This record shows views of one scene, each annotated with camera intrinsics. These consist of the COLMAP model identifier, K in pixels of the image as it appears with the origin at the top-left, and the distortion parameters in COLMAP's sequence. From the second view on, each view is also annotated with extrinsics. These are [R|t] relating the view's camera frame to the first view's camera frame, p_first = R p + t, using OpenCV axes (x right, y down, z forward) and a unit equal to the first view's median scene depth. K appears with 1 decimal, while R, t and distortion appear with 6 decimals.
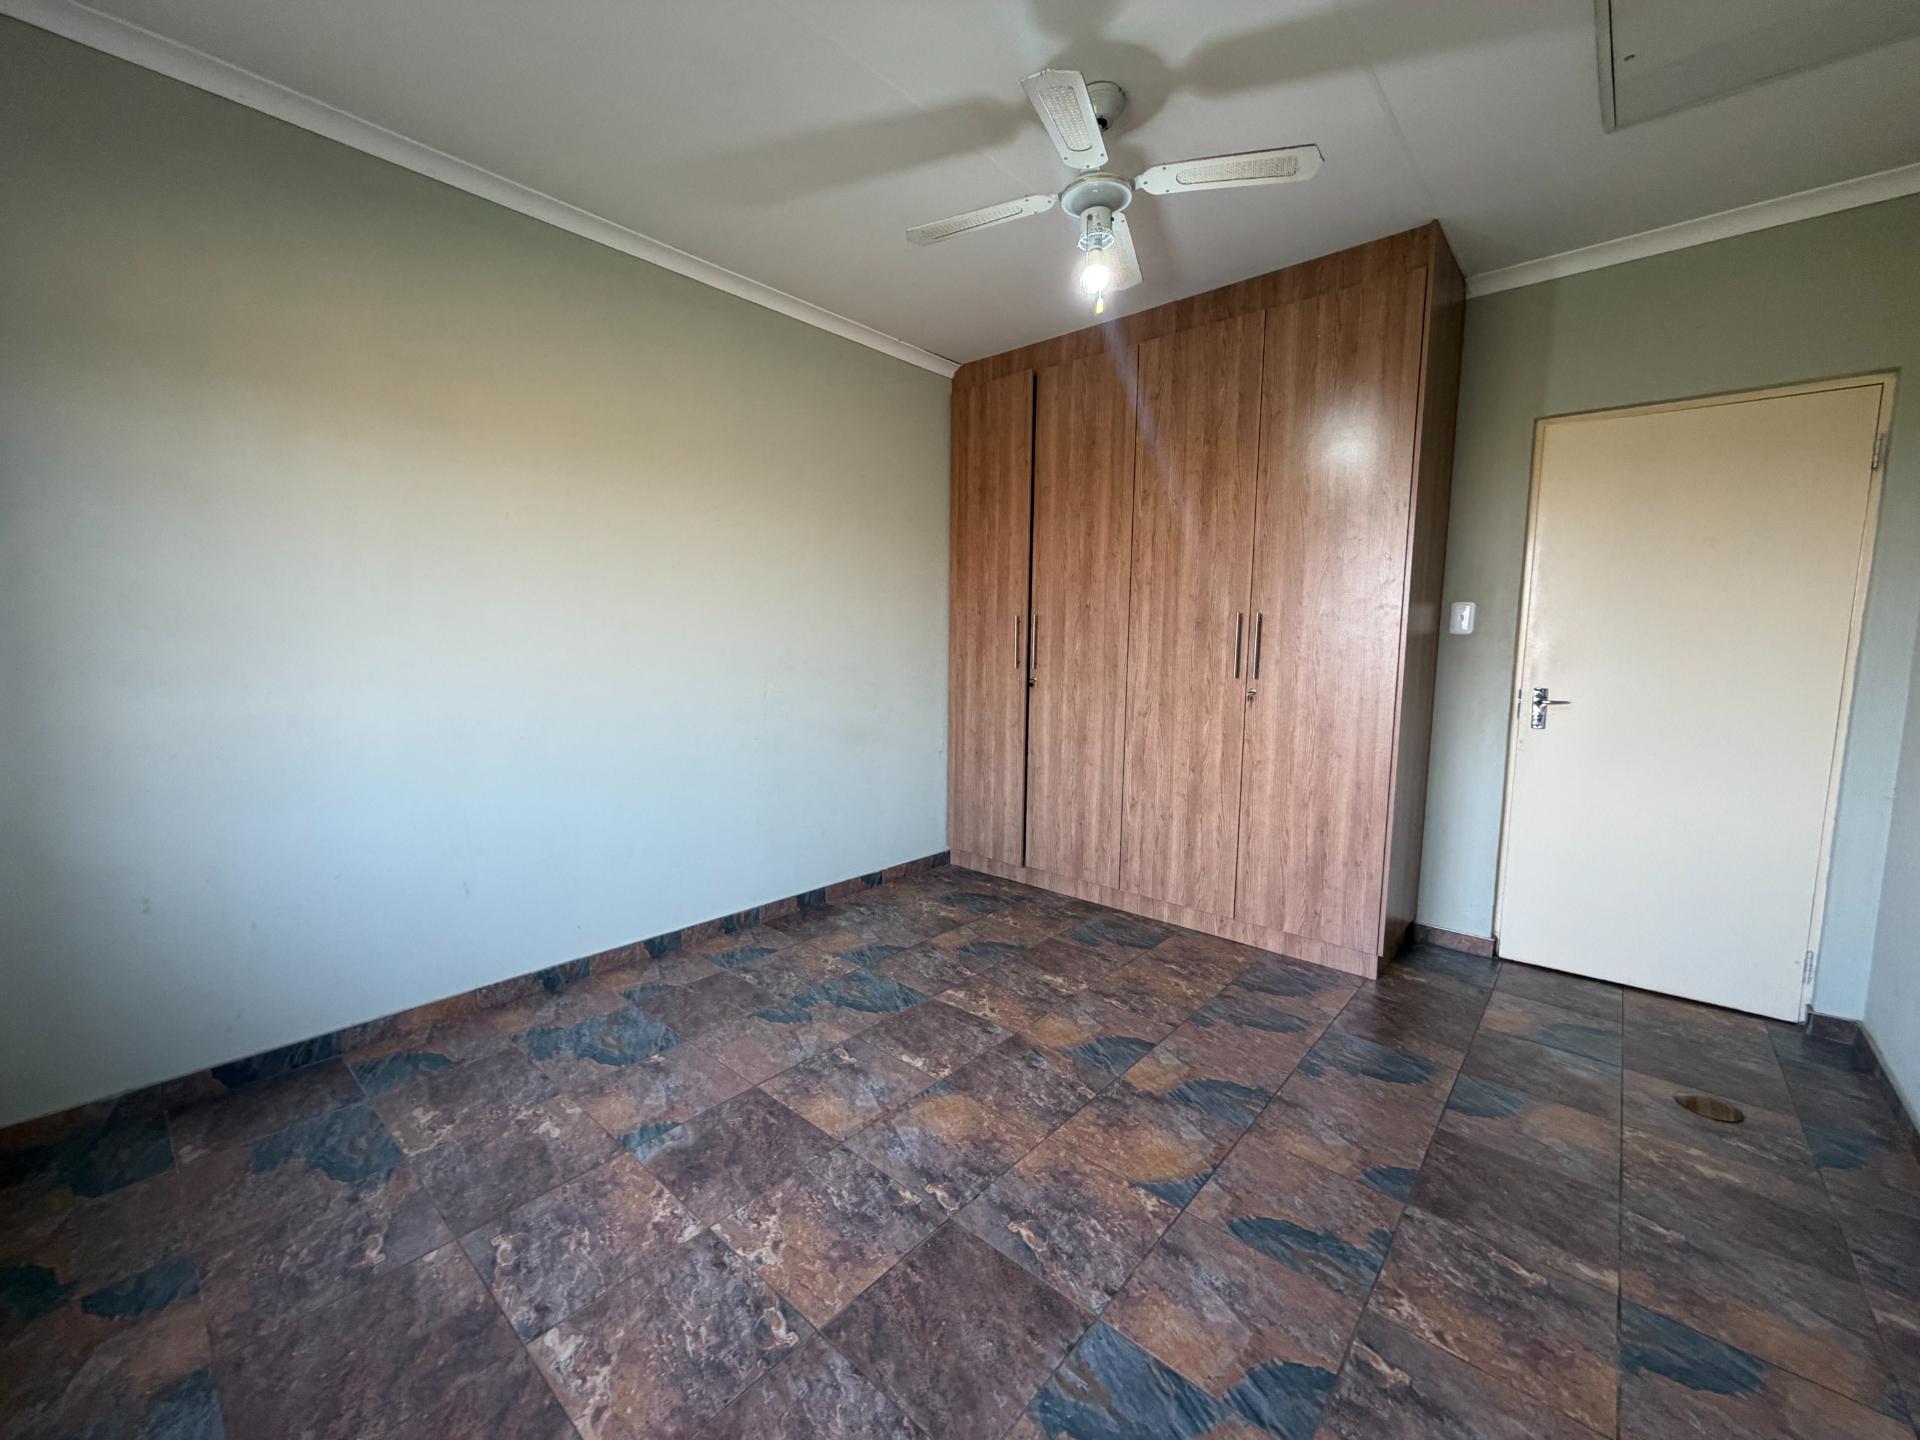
lens RADIAL K [[765.2, 0, 957.1], [0, 765.2, 715.0], [0, 0, 1]] dist [-0.000317, 0.000595]
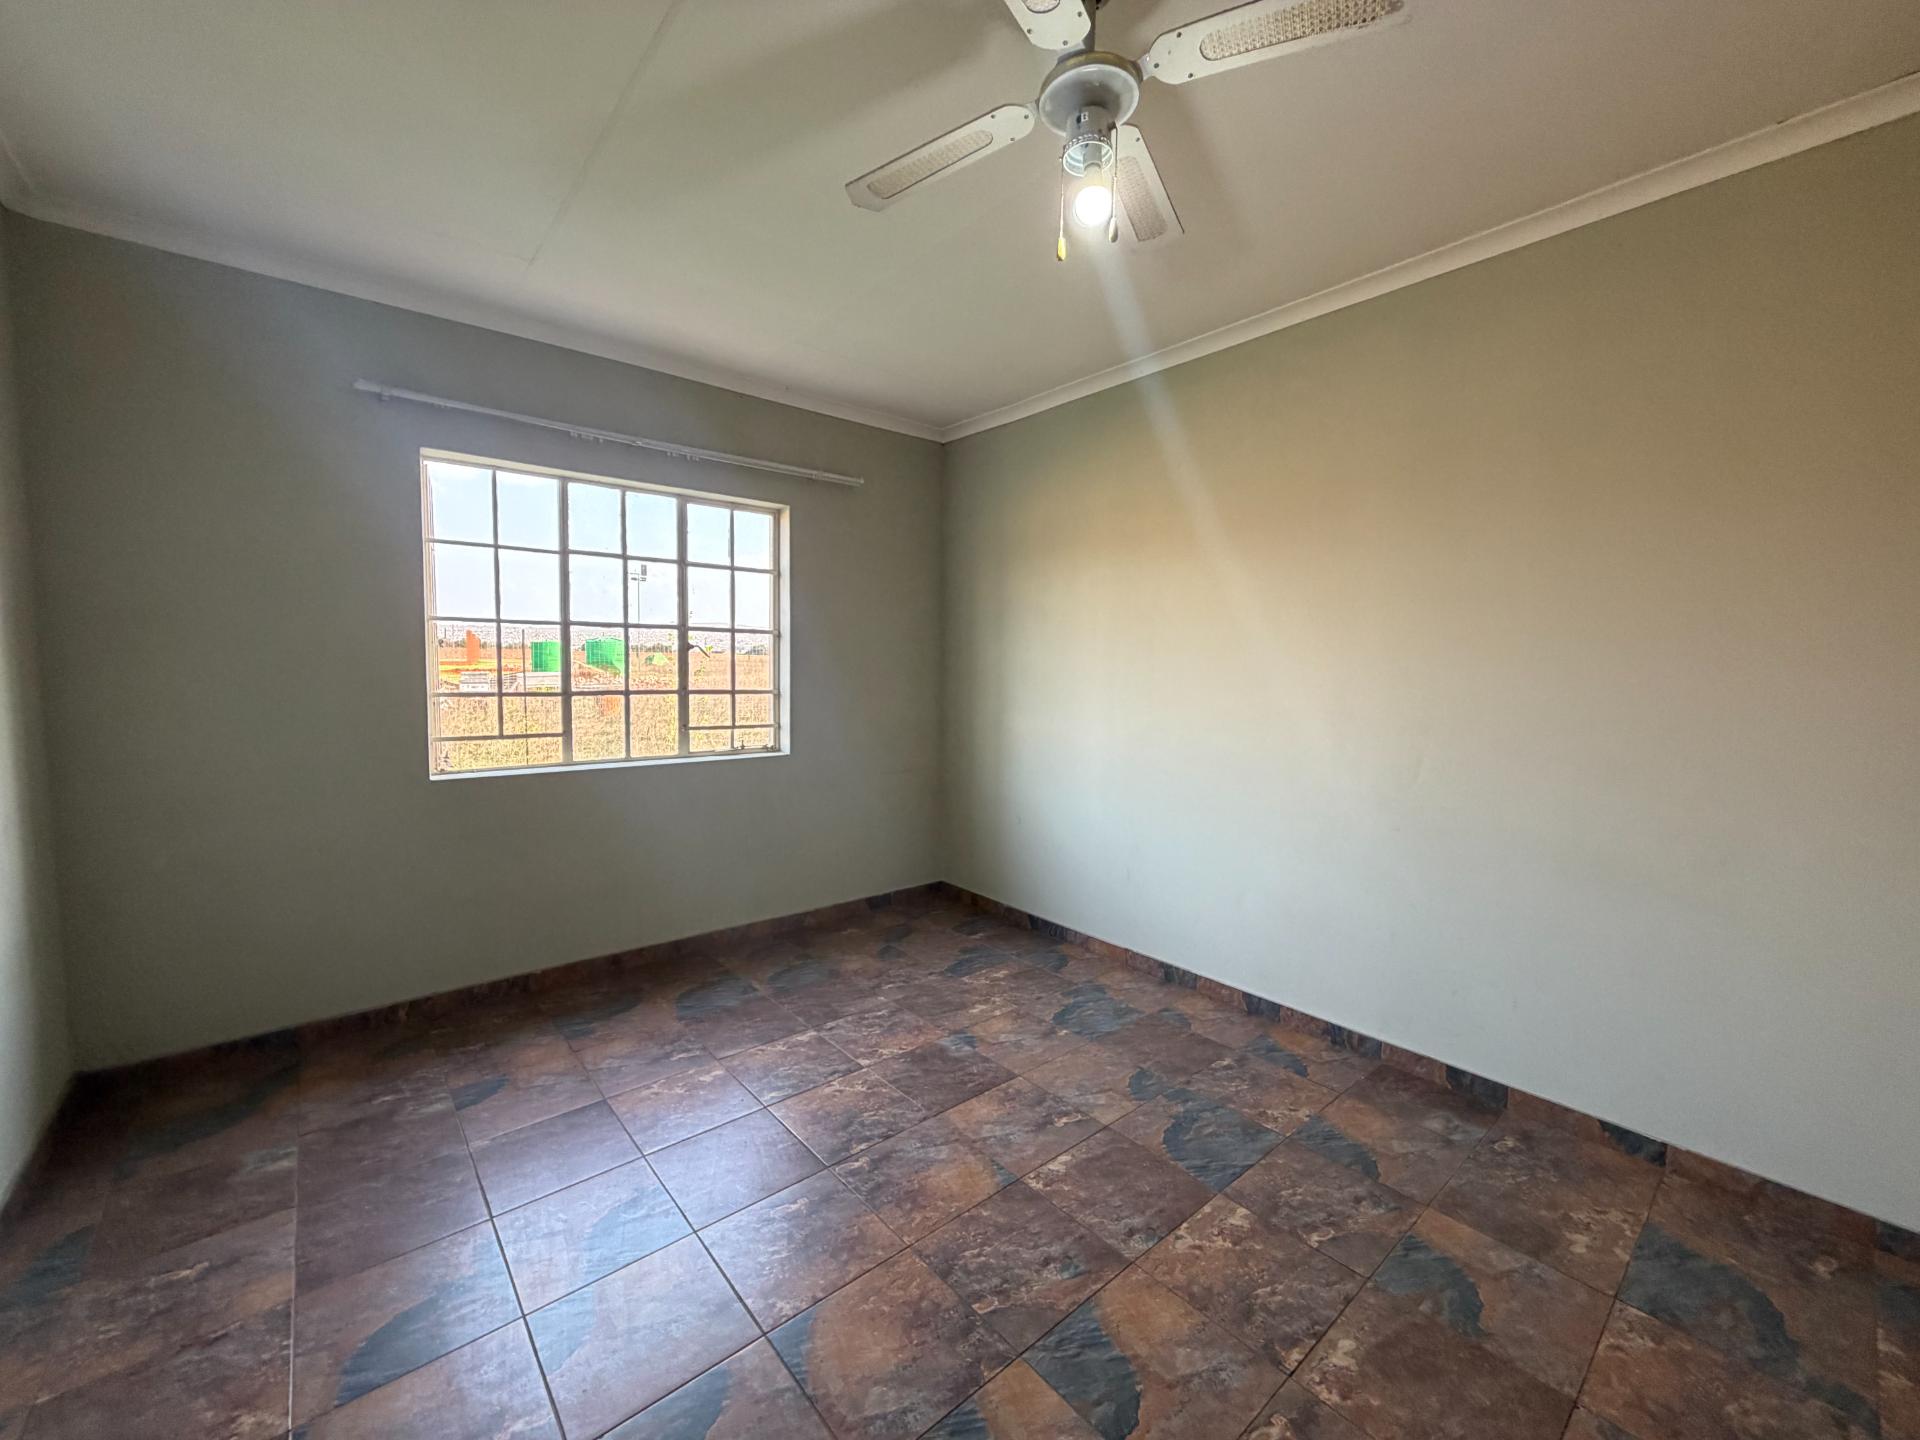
lens RADIAL K [[765.2, 0, 950.7], [0, 765.2, 732.4], [0, 0, 1]] dist [-0.000317, 0.000595]
pose [[-0.152091, 0.074474, -0.985557, 0.798568], [-0.110919, 0.989572, 0.091894, -0.123207], [0.982123, 0.123293, -0.142245, 0.907915]]
